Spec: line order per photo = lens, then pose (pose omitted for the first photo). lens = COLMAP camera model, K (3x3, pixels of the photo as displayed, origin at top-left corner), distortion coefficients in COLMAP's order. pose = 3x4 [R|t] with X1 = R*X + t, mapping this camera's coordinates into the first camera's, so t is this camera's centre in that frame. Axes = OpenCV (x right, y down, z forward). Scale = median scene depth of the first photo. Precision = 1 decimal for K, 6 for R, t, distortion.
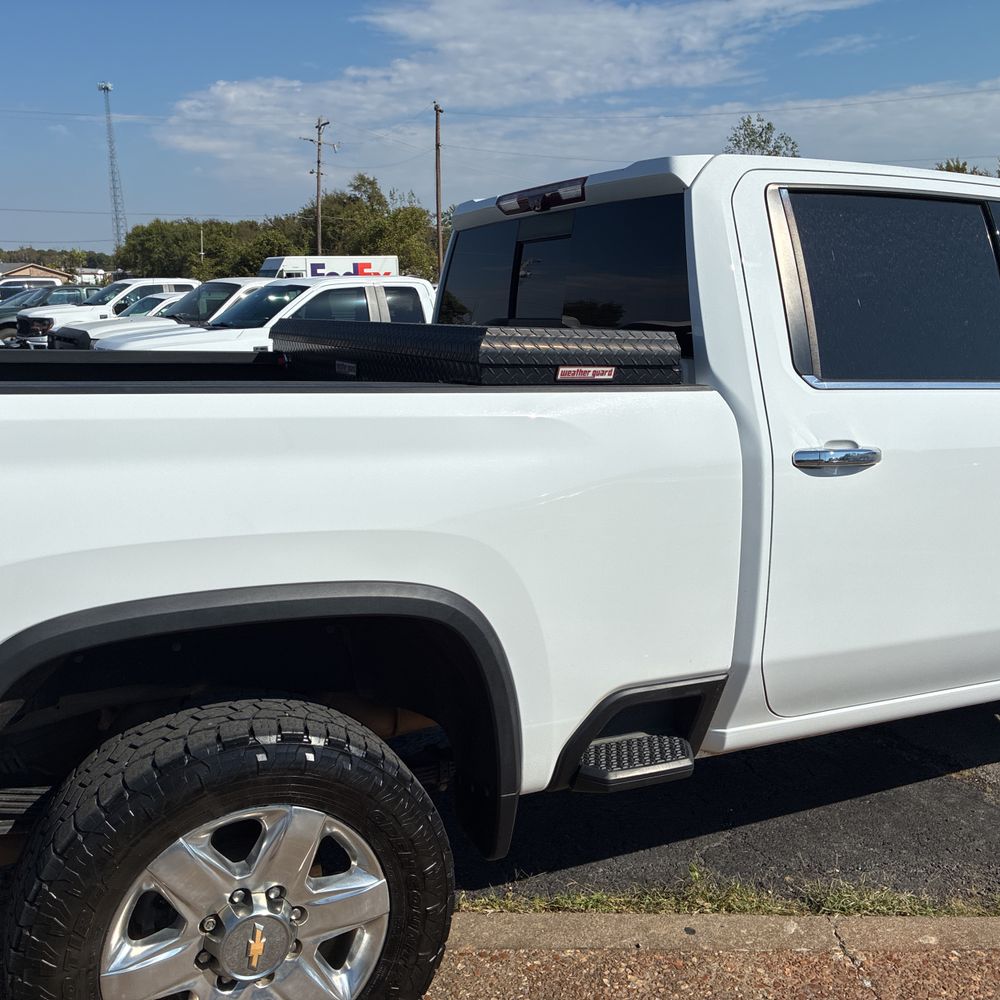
lens RADIAL K [[1017.4, 0, 500.6], [0, 1017.4, 496.0], [0, 0, 1]] dist [0.023813, 0.000000]
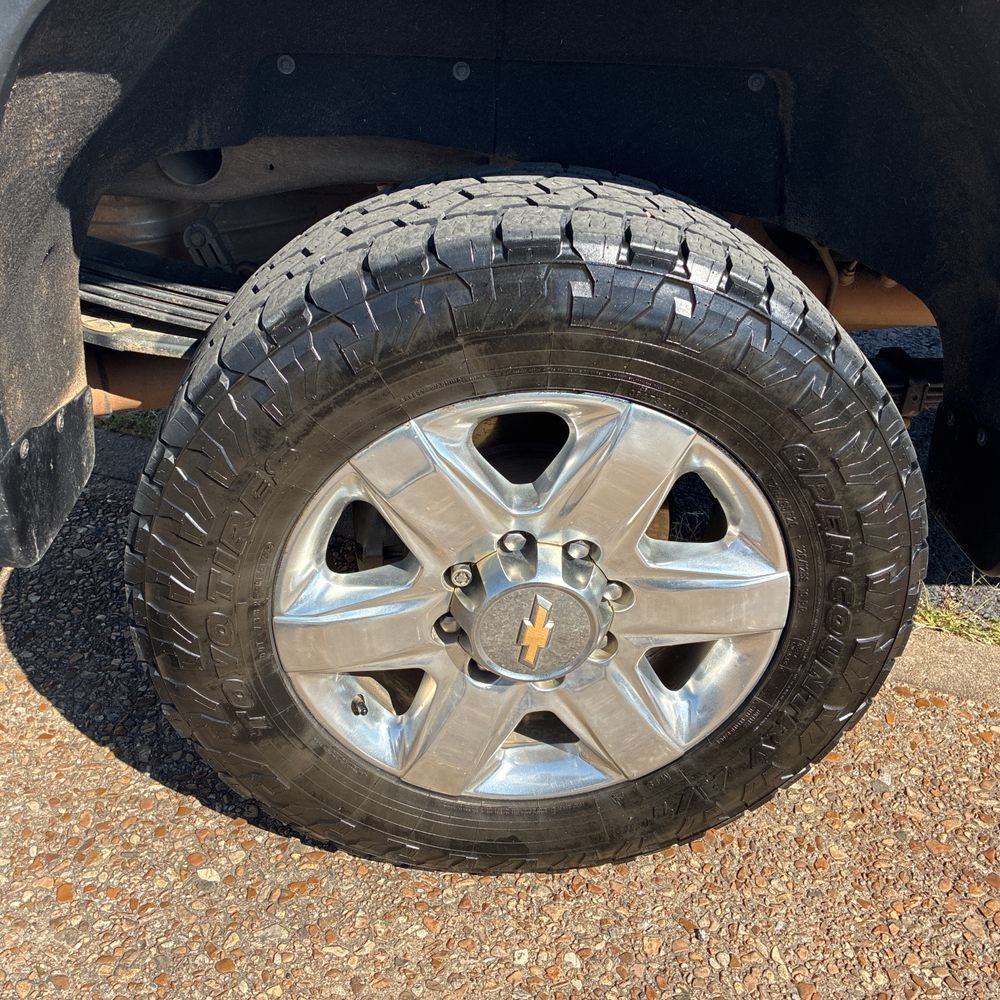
lens RADIAL K [[1017.4, 0, 508.5], [0, 1017.4, 495.1], [0, 0, 1]] dist [0.023813, 0.000000]
pose [[0.929044, 0.213065, -0.302456, -0.098943], [-0.089248, 0.922444, 0.375675, 0.161708], [0.359042, -0.322025, 0.876007, 0.521118]]
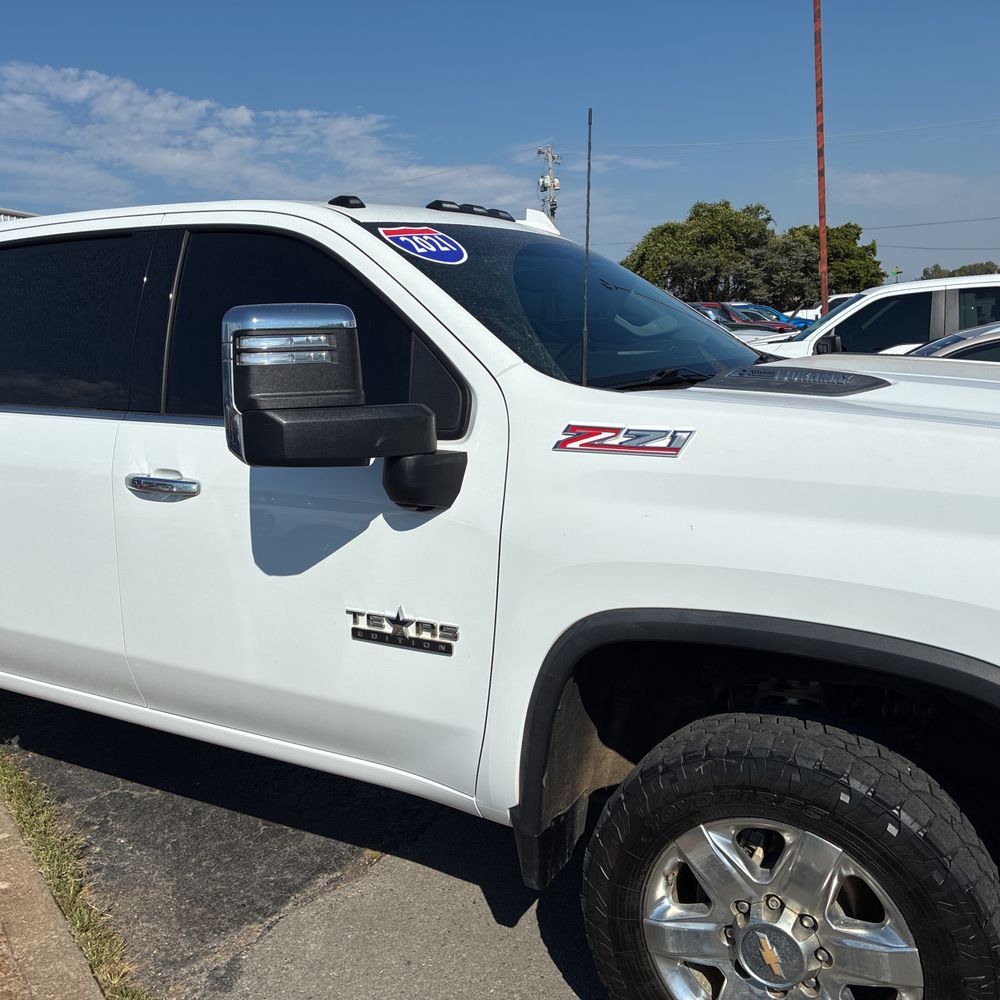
lens RADIAL K [[1017.4, 0, 495.0], [0, 1017.4, 509.3], [0, 0, 1]] dist [0.023813, 0.000000]
pose [[0.562128, 0.120368, -0.818244, 2.162908], [-0.115263, 0.991099, 0.066611, -0.174124], [0.818979, 0.056869, 0.570999, 1.022701]]
